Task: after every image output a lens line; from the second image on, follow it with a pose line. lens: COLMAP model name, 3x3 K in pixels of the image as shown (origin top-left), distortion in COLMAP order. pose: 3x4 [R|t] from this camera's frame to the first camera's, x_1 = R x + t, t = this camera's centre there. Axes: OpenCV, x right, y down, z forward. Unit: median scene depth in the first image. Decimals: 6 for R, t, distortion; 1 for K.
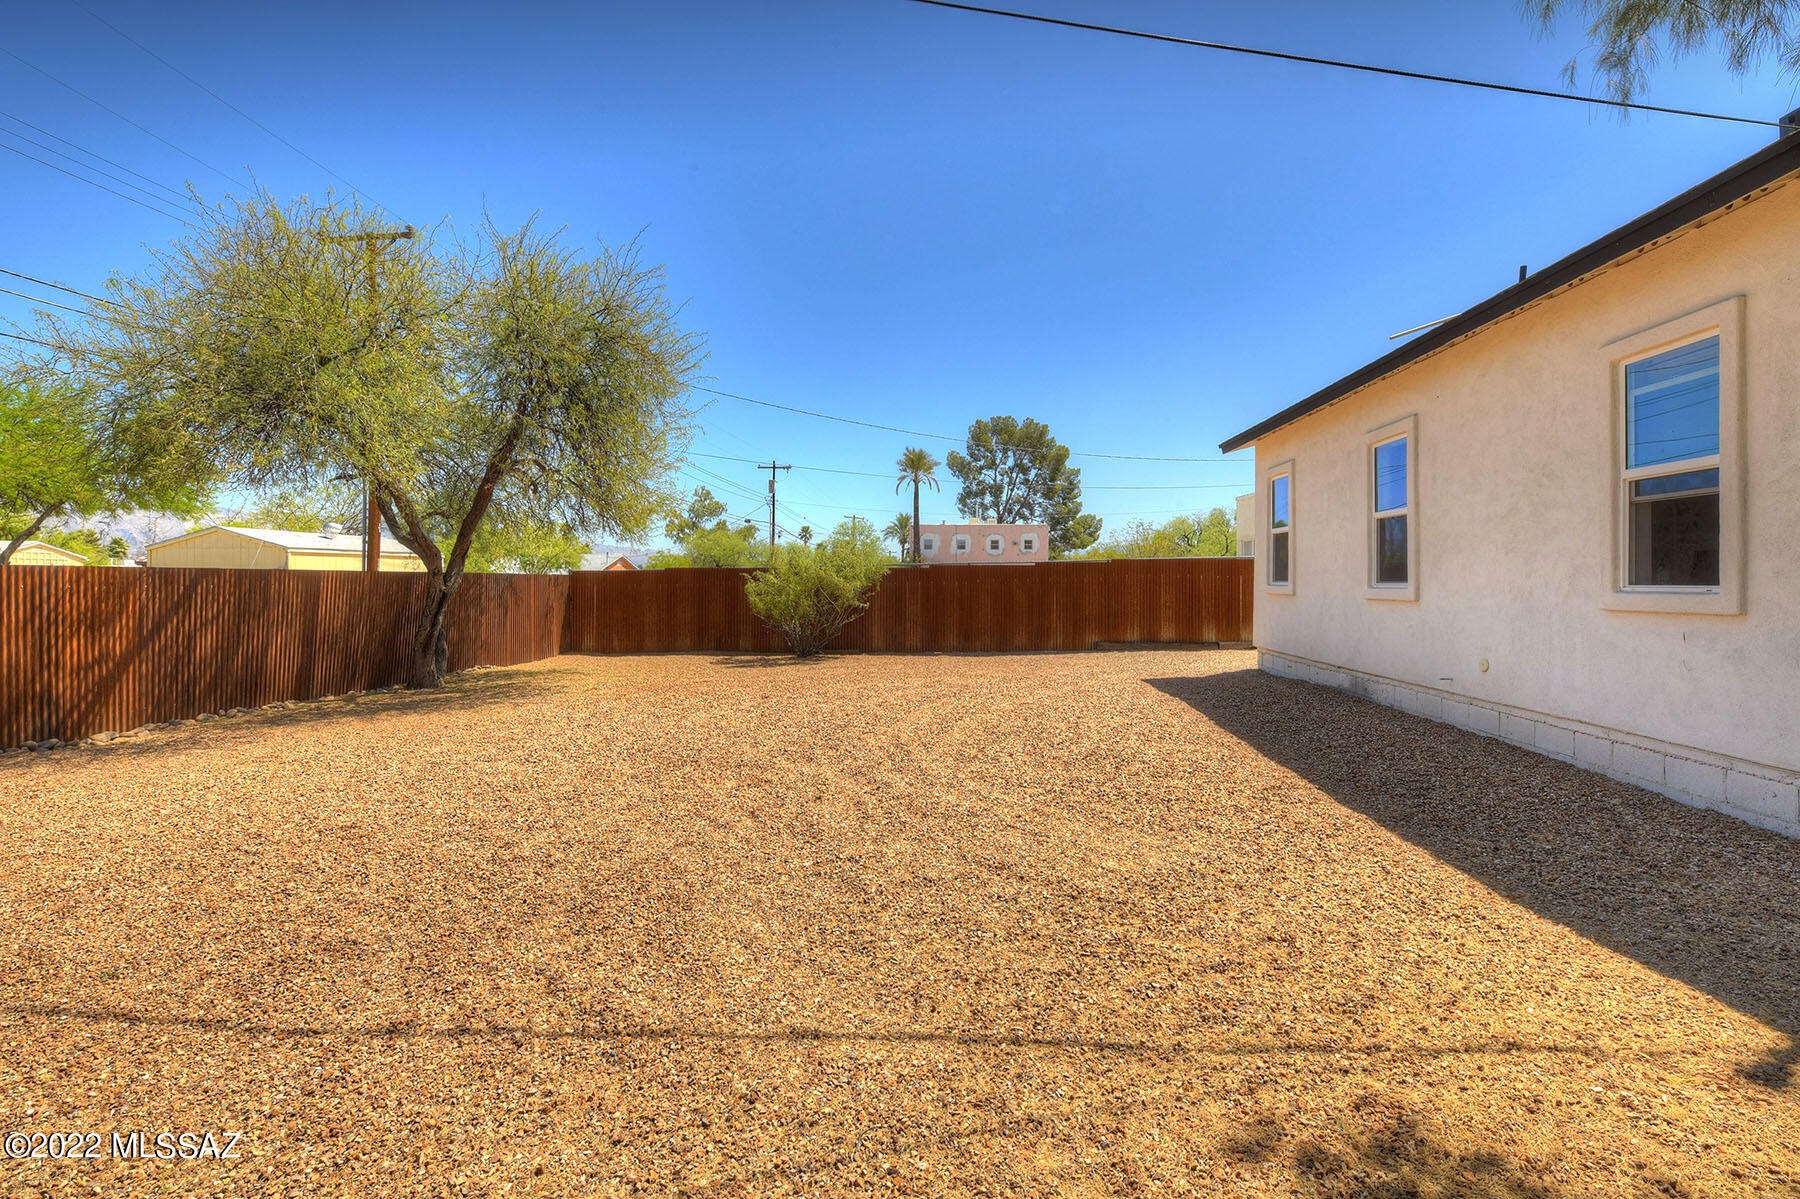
lens RADIAL K [[789.5, 0, 898.7], [0, 789.5, 589.2], [0, 0, 1]] dist [-0.024277, -0.000532]
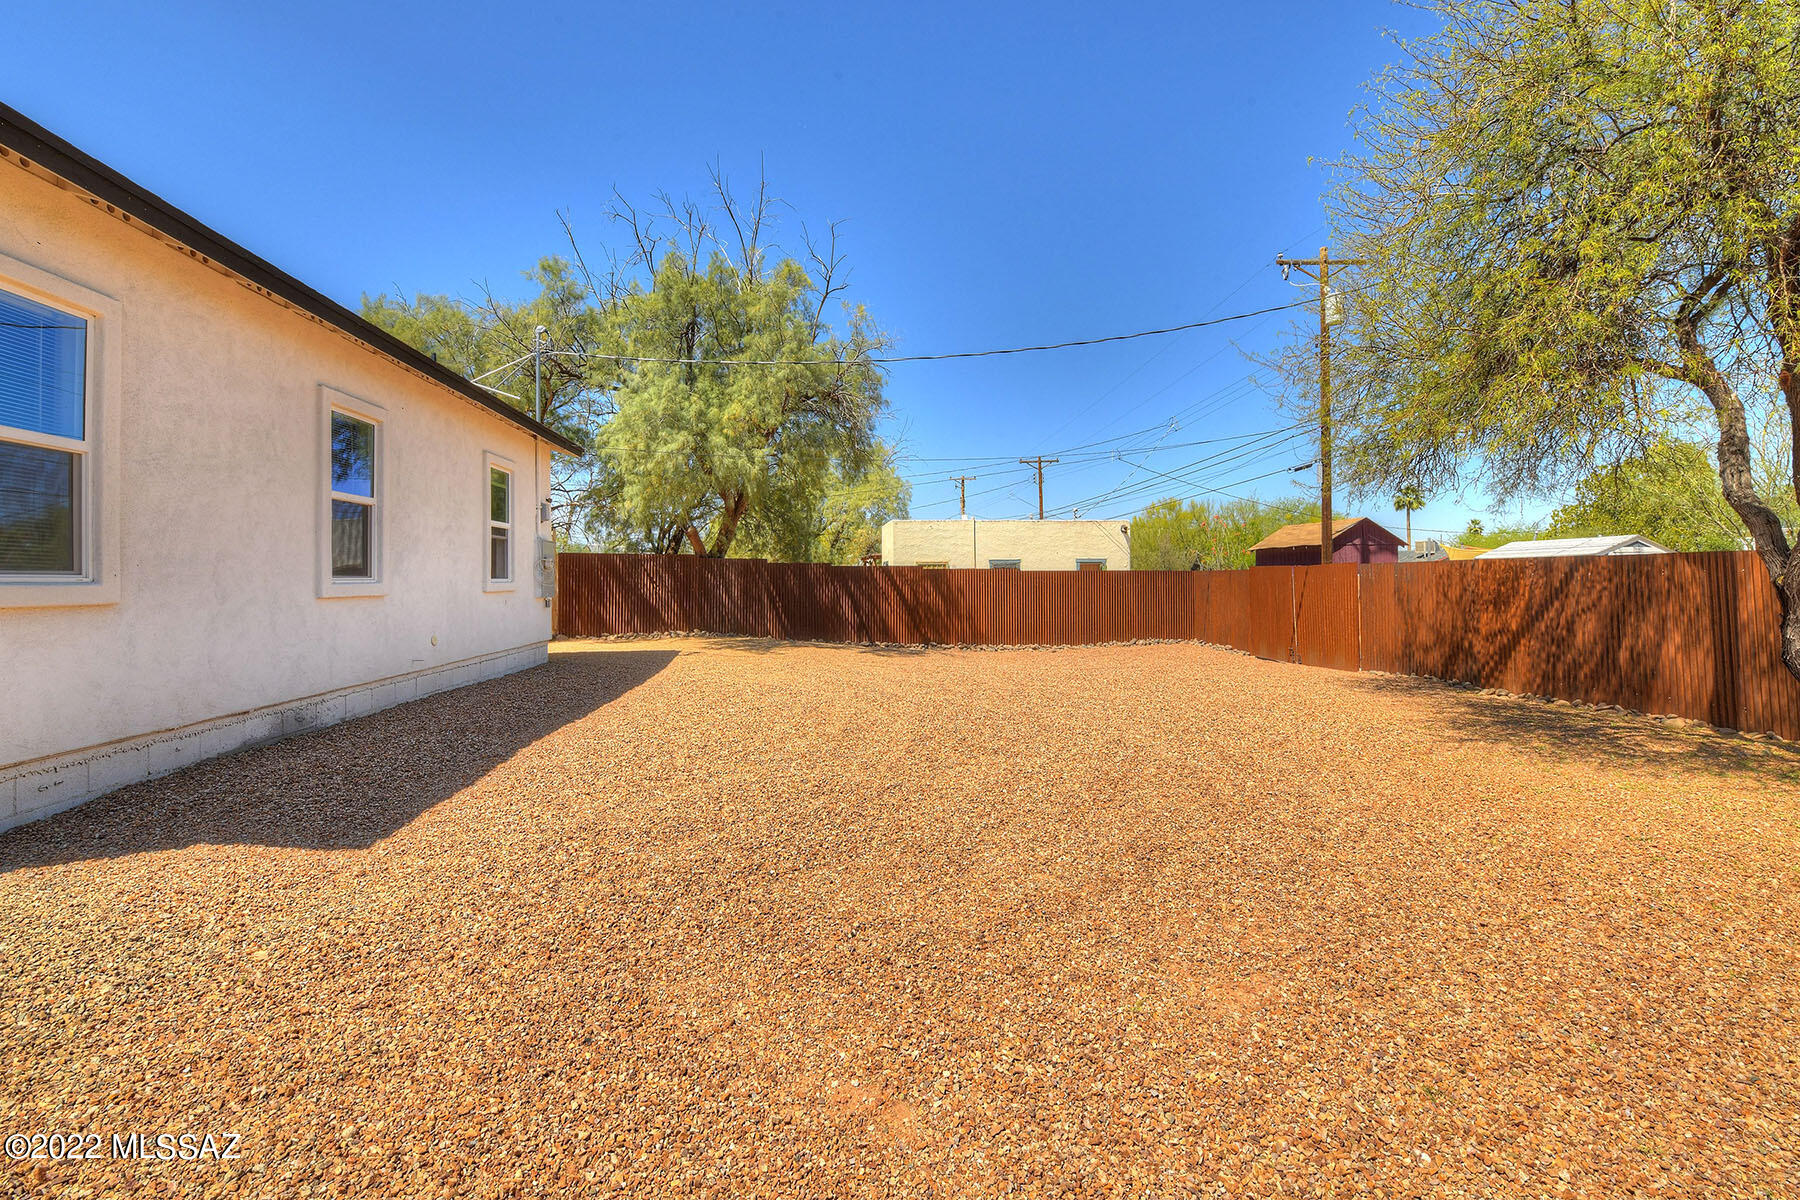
lens RADIAL K [[760.9, 0, 898.8], [0, 760.9, 547.1], [0, 0, 1]] dist [-0.024199, -0.000244]
pose [[-0.983262, -0.002614, -0.182178, 0.171617], [0.002724, 0.999574, -0.029046, -0.015141], [0.182177, -0.029056, -0.982836, 1.855042]]
